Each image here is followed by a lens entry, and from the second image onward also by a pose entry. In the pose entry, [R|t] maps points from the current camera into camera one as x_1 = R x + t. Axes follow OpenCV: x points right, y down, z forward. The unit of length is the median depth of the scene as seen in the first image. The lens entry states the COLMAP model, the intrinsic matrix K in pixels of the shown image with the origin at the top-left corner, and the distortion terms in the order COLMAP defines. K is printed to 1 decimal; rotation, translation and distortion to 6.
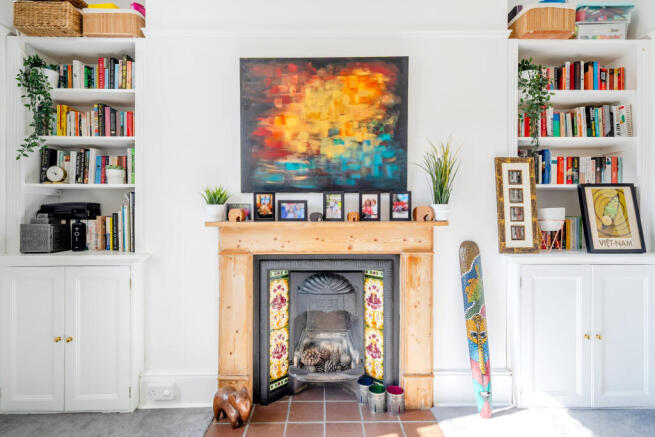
lens RADIAL K [[330.6, 0, 327.4], [0, 330.6, 215.6], [0, 0, 1]] dist [0.002639, 0.001078]
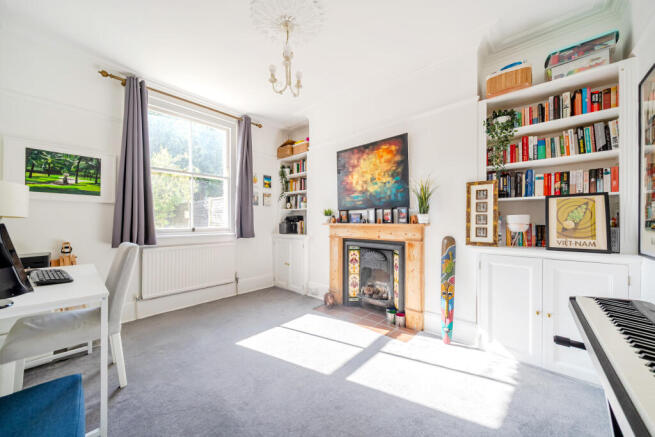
lens RADIAL K [[226.3, 0, 328.1], [0, 226.3, 220.7], [0, 0, 1]] dist [0.000867, 0.000071]
pose [[0.749402, 0.000230, -0.662115, 0.722330], [0.001042, 0.999998, 0.001527, -0.001284], [0.662114, -0.001834, 0.749401, -0.211848]]
